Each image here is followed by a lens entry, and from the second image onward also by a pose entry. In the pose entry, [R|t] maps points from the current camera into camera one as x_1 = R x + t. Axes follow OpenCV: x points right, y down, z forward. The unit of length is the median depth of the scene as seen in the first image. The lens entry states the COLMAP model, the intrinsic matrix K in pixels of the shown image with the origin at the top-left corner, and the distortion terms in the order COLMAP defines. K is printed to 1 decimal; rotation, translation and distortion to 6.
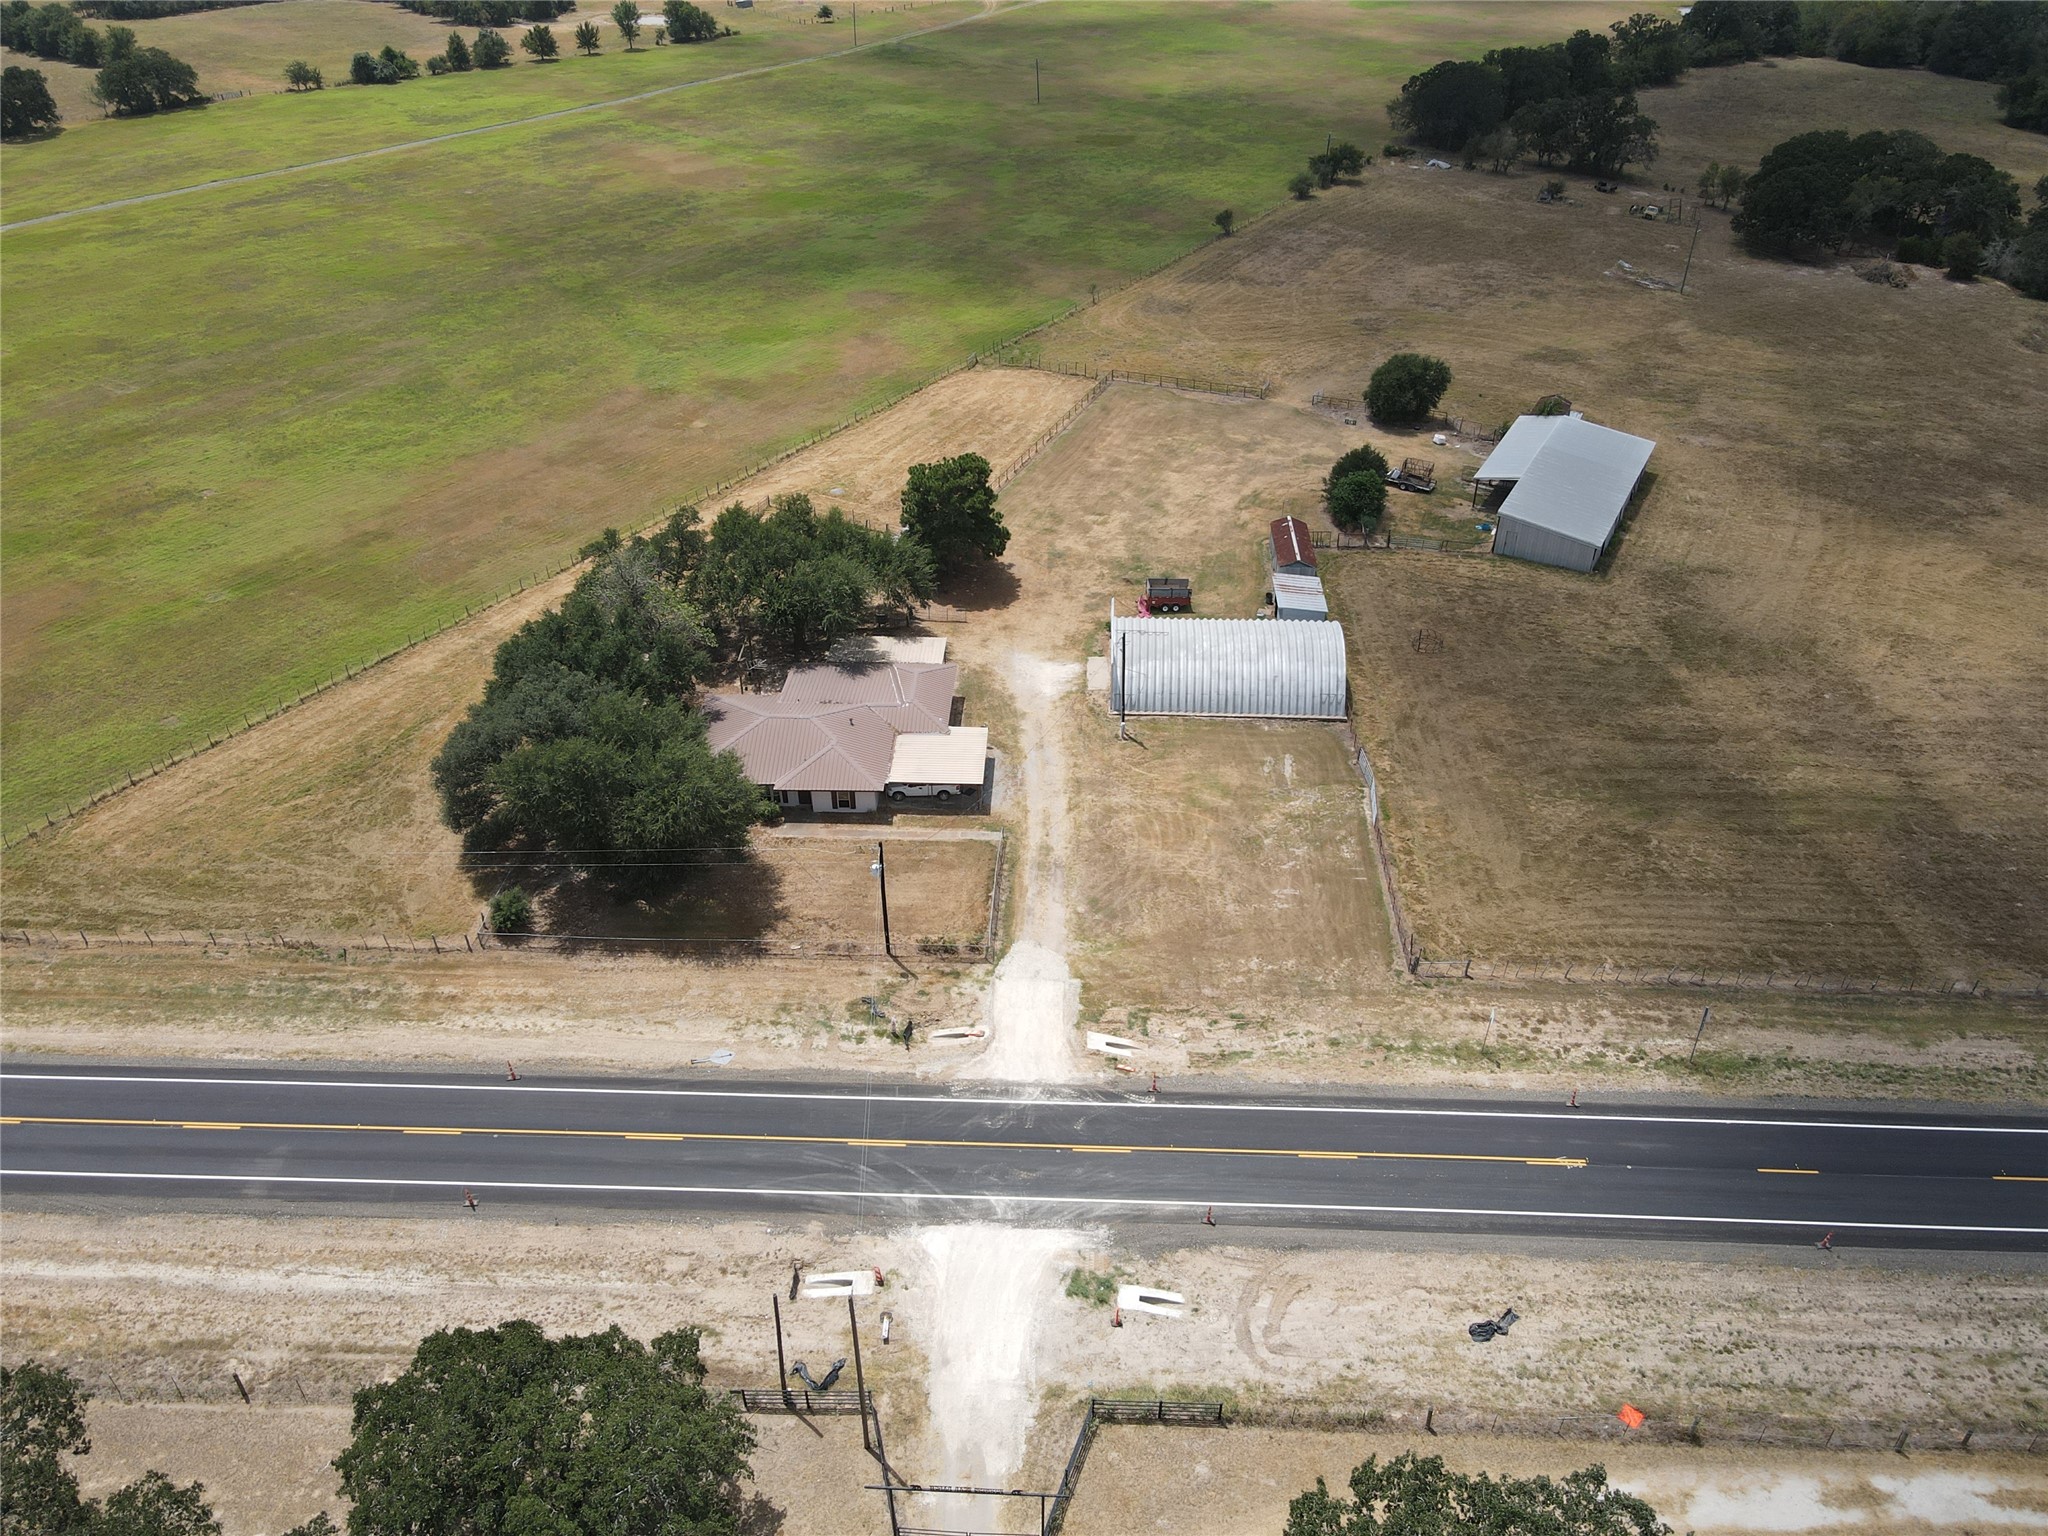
lens RADIAL K [[1504.3, 0, 1024.0], [0, 1504.3, 768.0], [0, 0, 1]] dist [-0.011138, 0.045563]
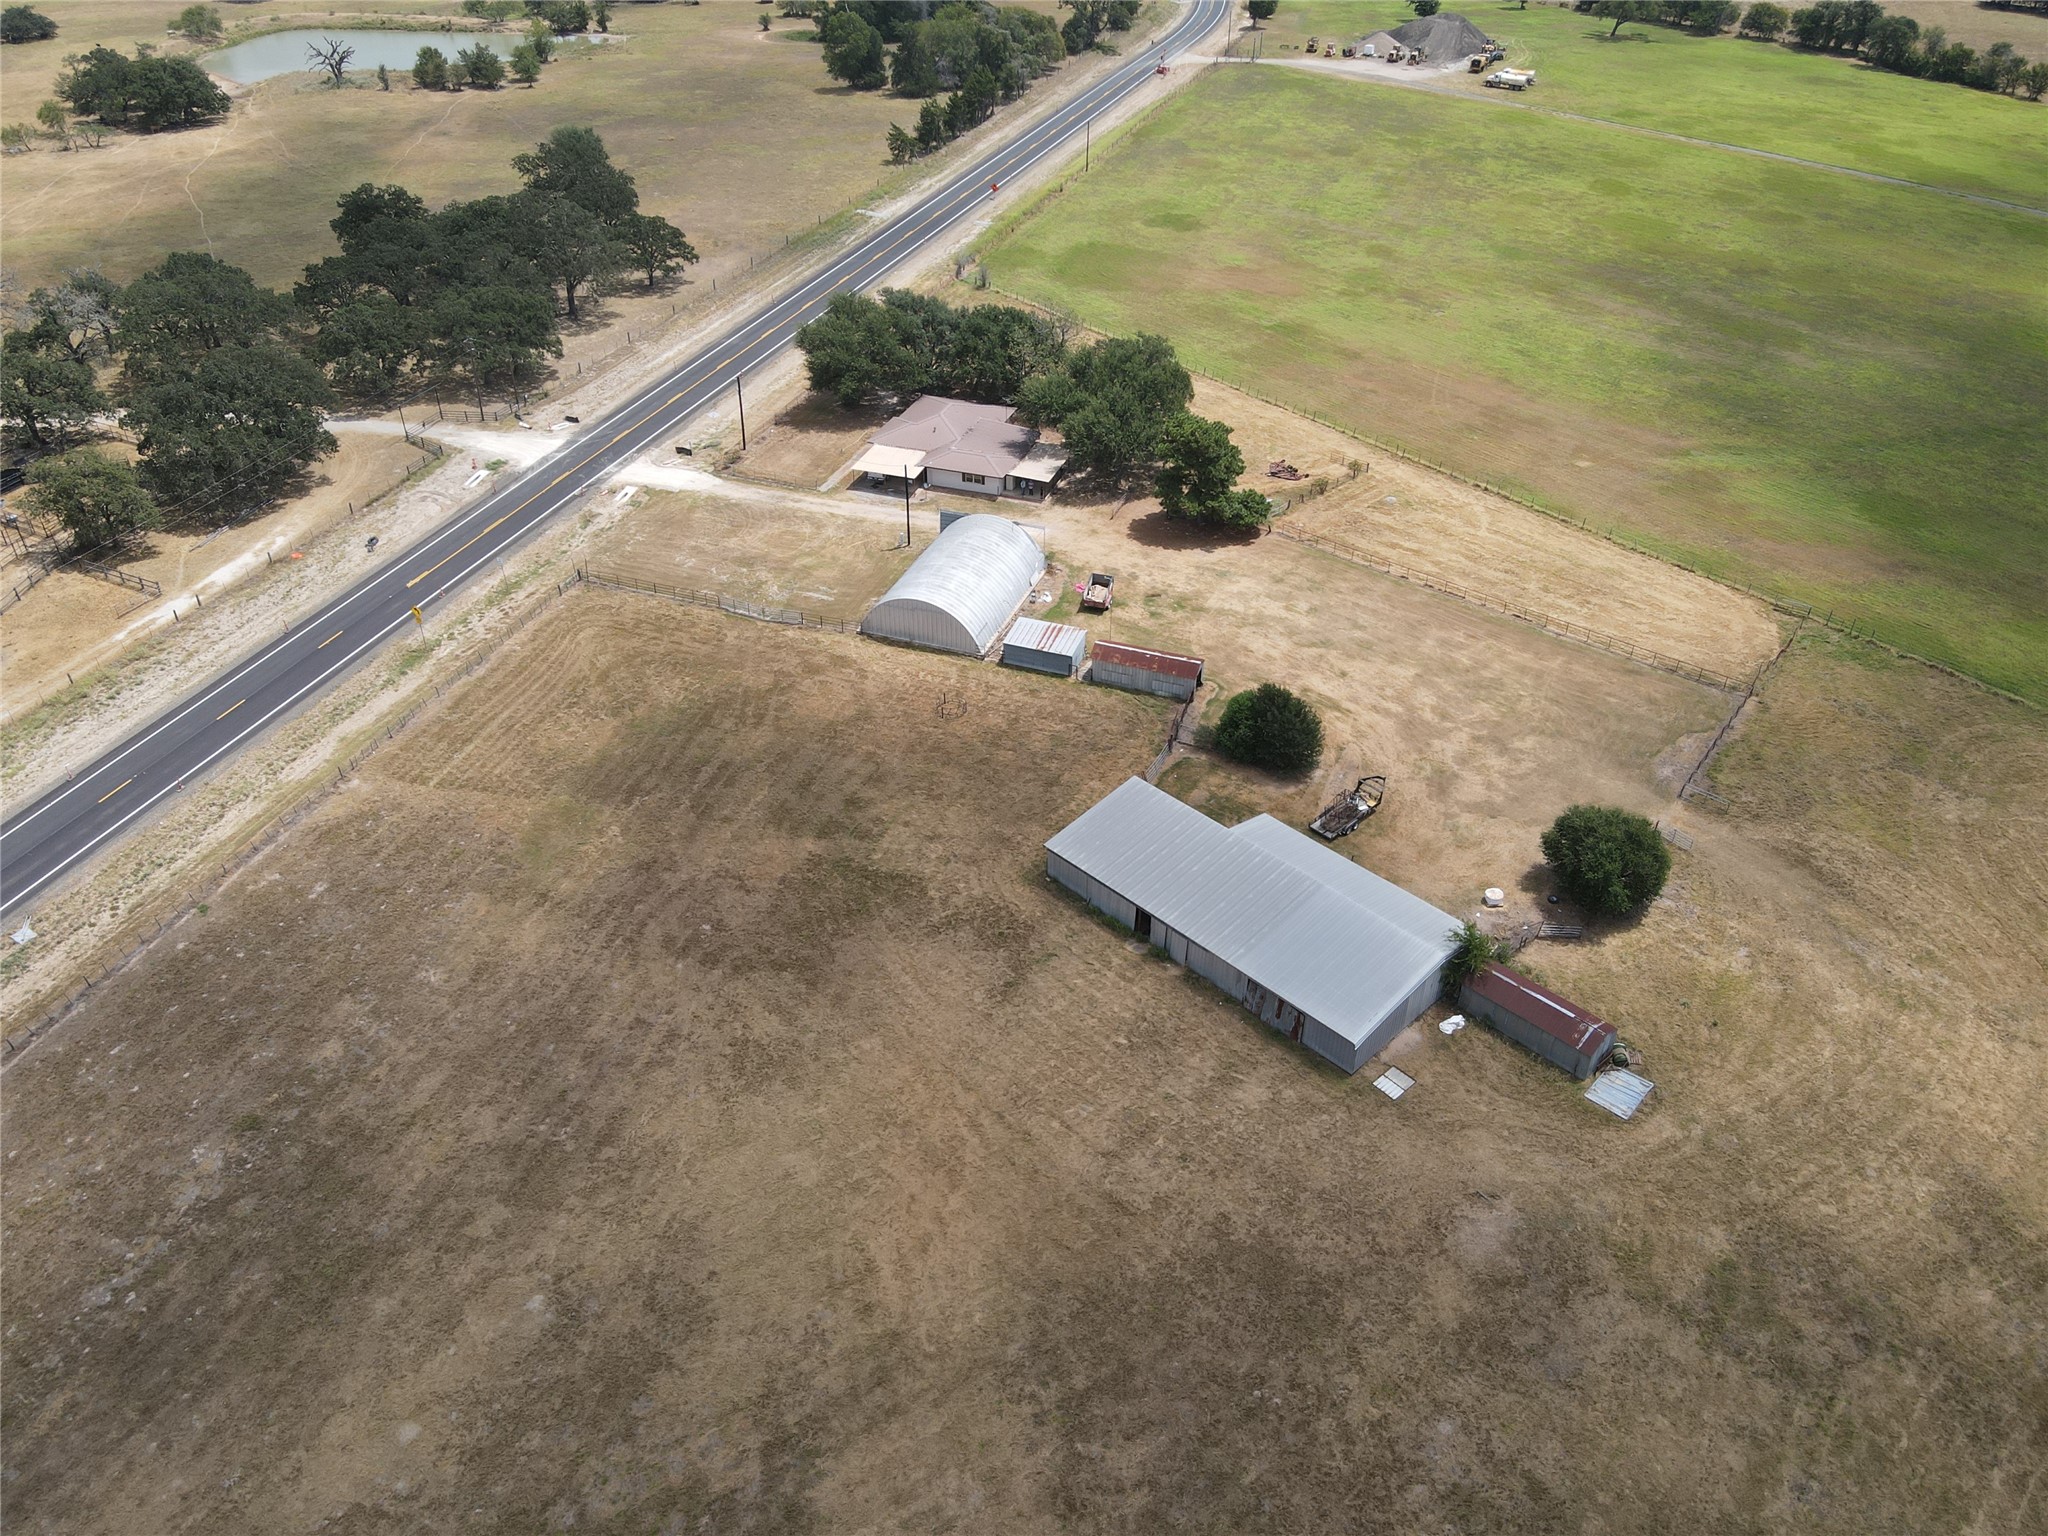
lens RADIAL K [[1504.3, 0, 1024.0], [0, 1504.3, 768.0], [0, 0, 1]] dist [-0.011138, 0.045563]
pose [[-0.294631, 0.552174, -0.779934, 1.256780], [-0.545280, 0.573108, 0.611733, -0.829808], [0.784769, 0.605518, 0.132234, 1.107297]]
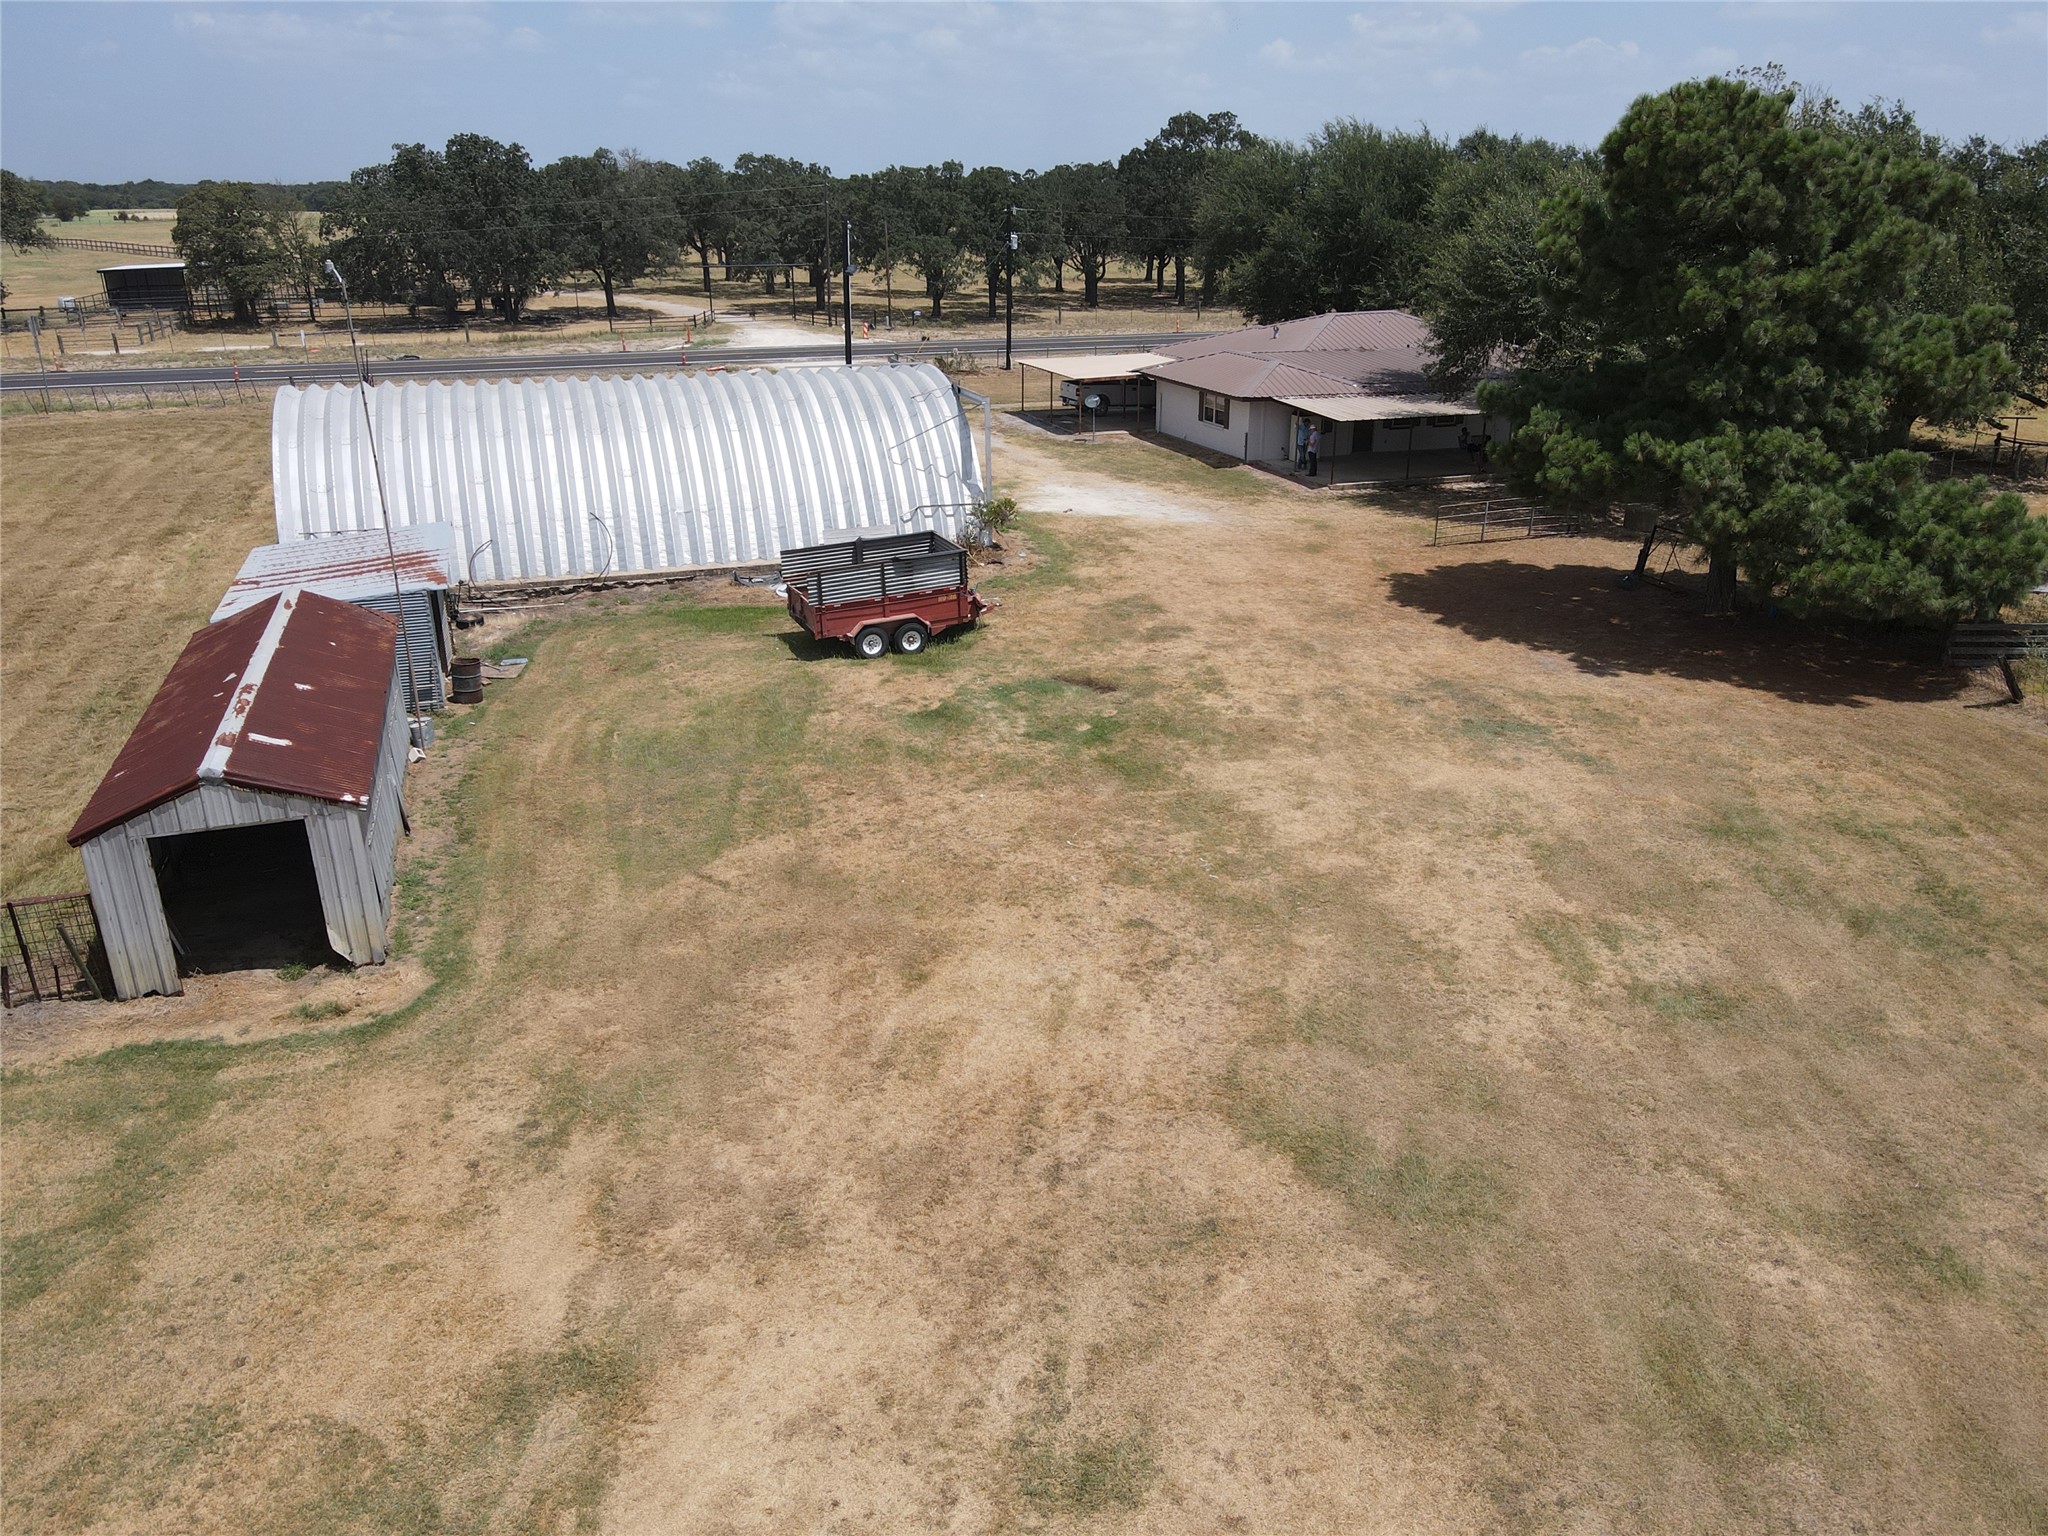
lens RADIAL K [[1504.3, 0, 1024.0], [0, 1504.3, 768.0], [0, 0, 1]] dist [-0.011138, 0.045563]
pose [[-0.930276, 0.133546, -0.341691, 0.204704], [-0.205284, 0.582426, 0.786536, -0.380818], [0.304048, 0.801839, -0.514402, 1.445377]]
